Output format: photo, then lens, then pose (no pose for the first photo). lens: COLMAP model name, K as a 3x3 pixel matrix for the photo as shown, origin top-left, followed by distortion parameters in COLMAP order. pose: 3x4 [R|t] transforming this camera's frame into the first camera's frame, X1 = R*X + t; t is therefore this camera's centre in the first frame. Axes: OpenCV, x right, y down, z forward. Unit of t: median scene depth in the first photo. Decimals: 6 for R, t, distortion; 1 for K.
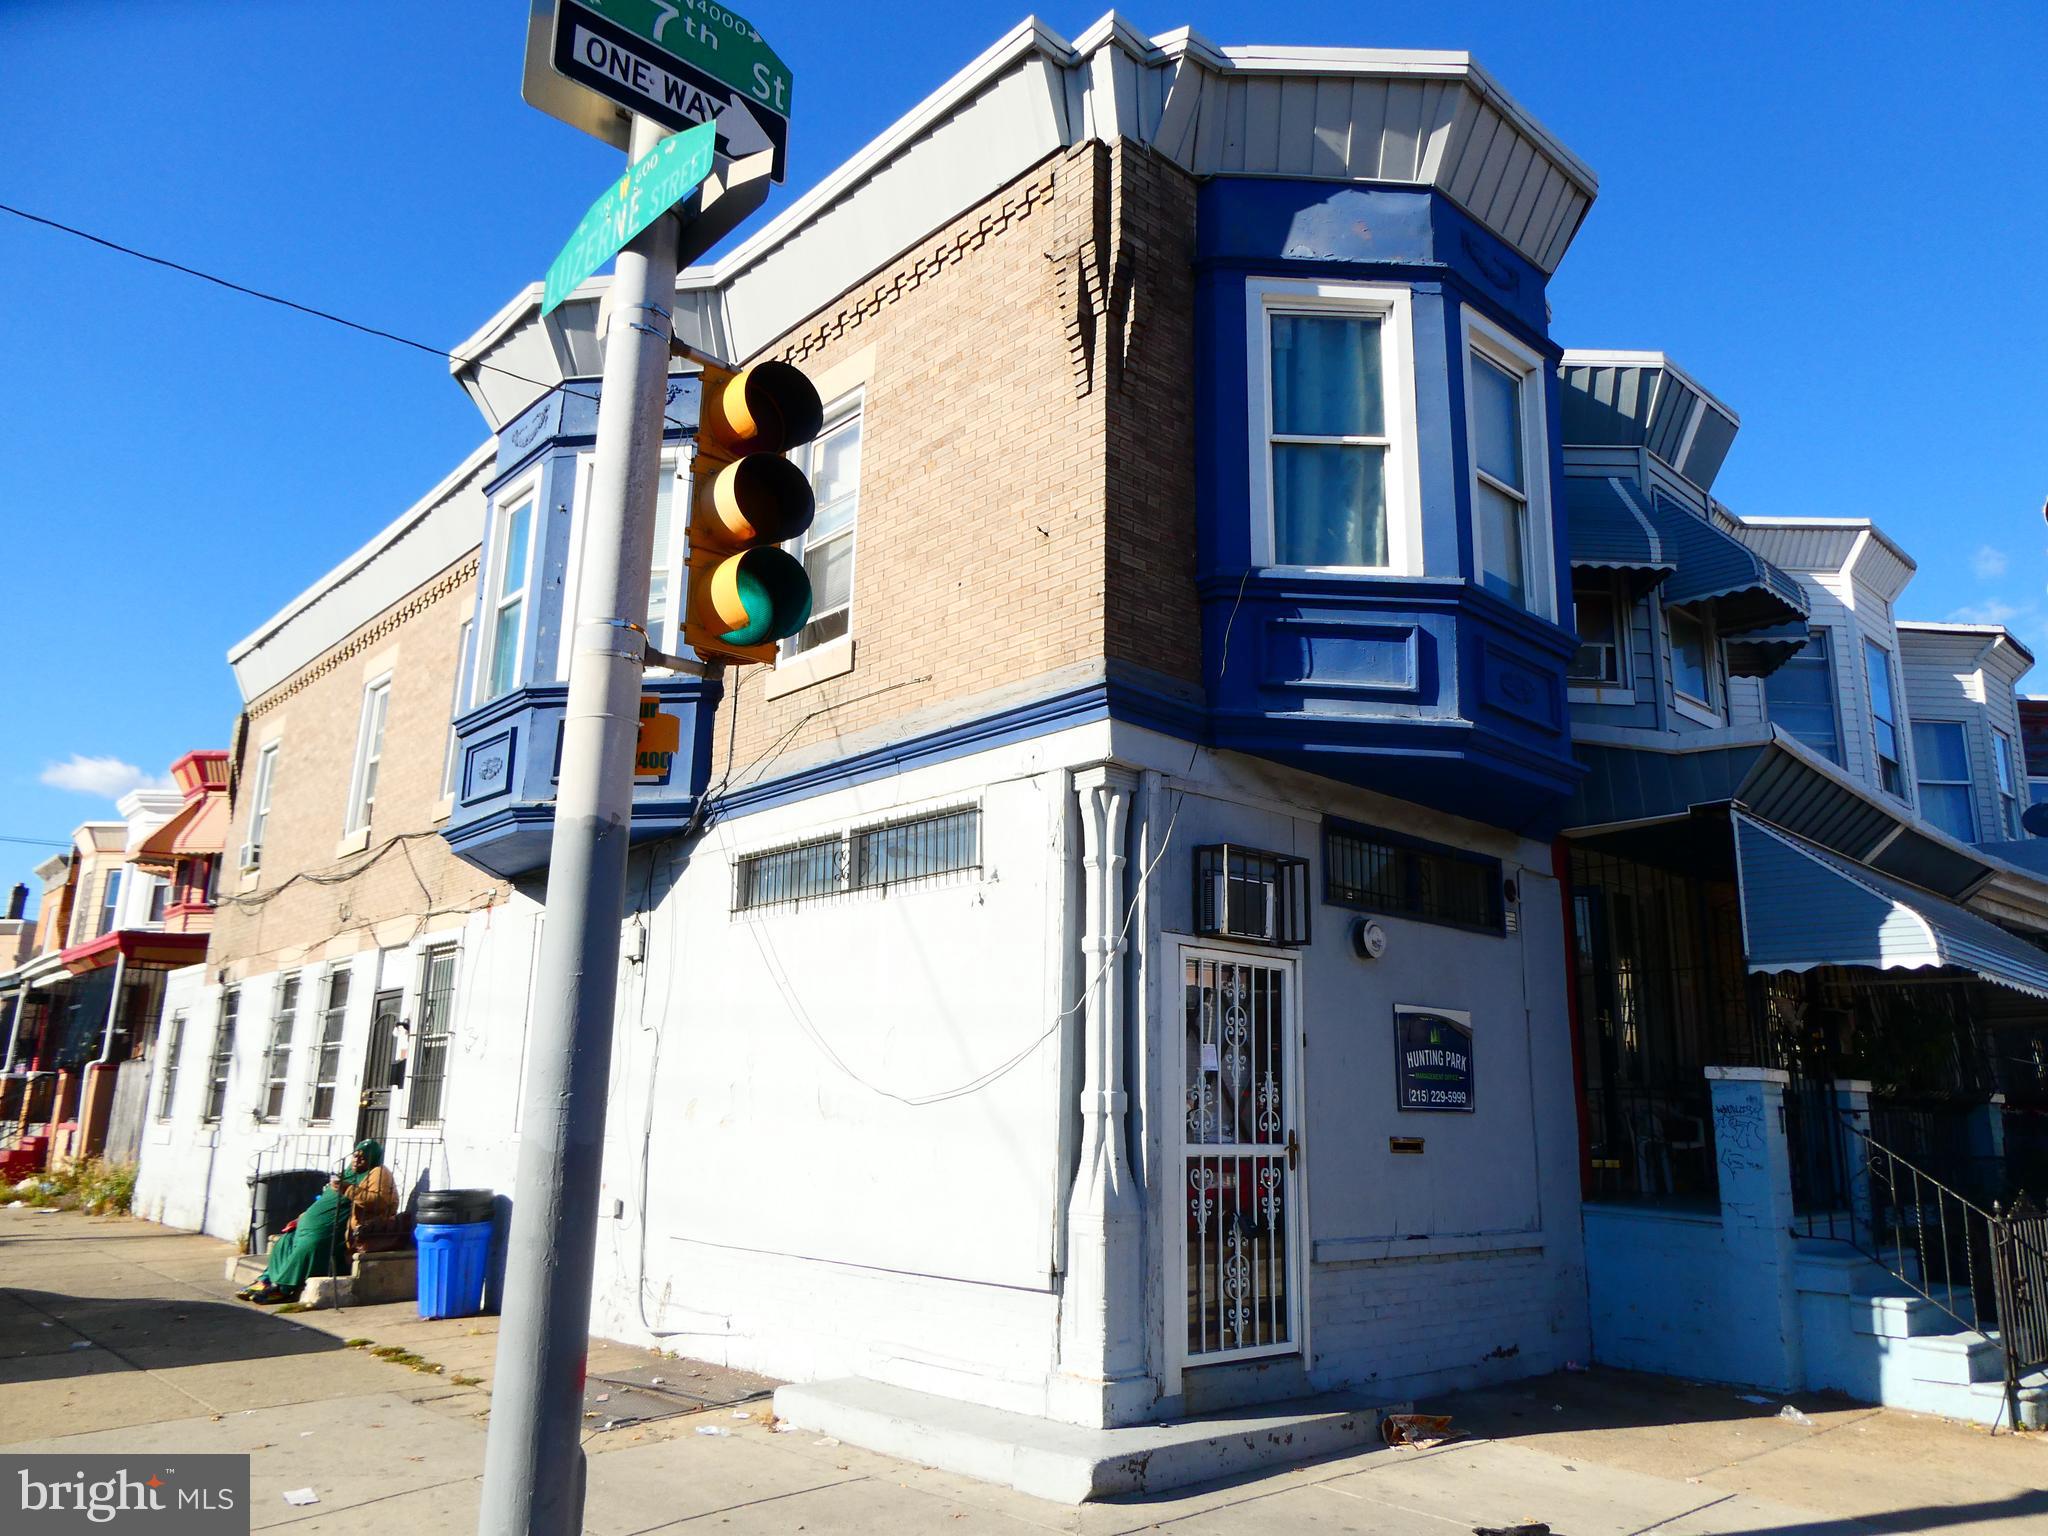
lens RADIAL K [[1450.3, 0, 1059.8], [0, 1450.3, 776.7], [0, 0, 1]] dist [-0.012864, 0.016409]
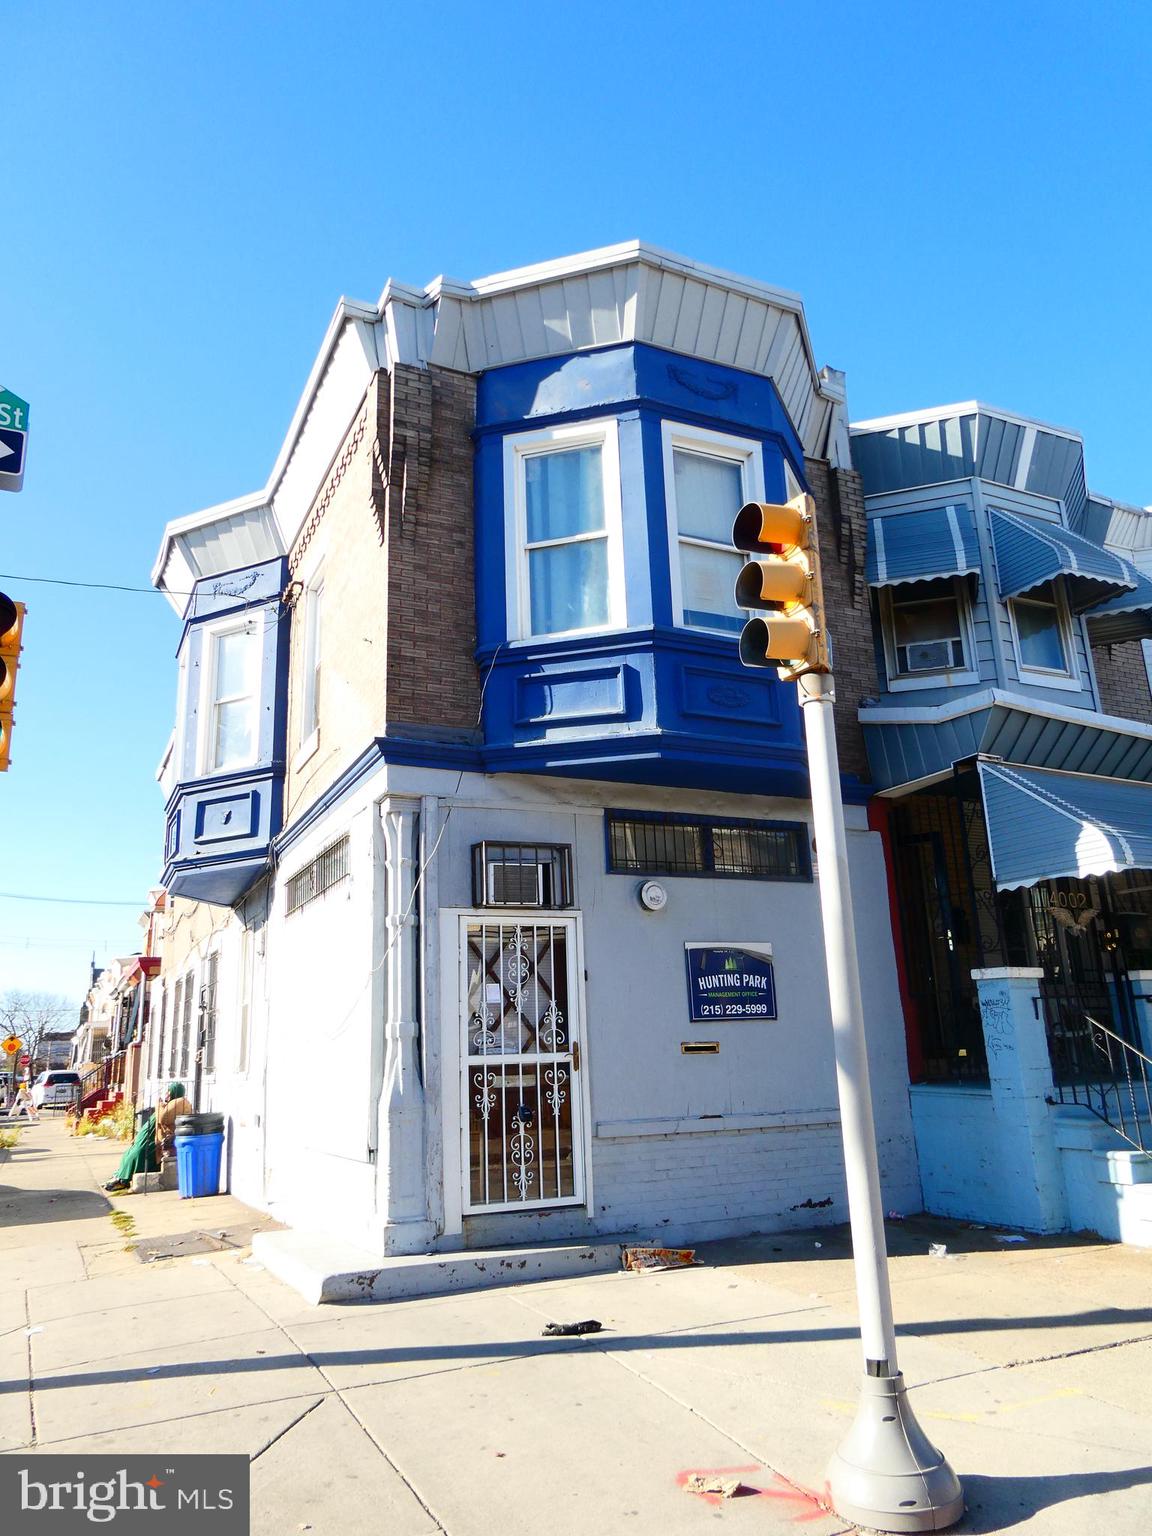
lens RADIAL K [[1087.7, 0, 589.5], [0, 1087.7, 762.9], [0, 0, 1]] dist [-0.012864, 0.016409]
pose [[0.952930, -0.130326, -0.273750, 0.420838], [0.122687, 0.991428, -0.044920, 0.025656], [0.277258, 0.009220, 0.960751, 0.008880]]
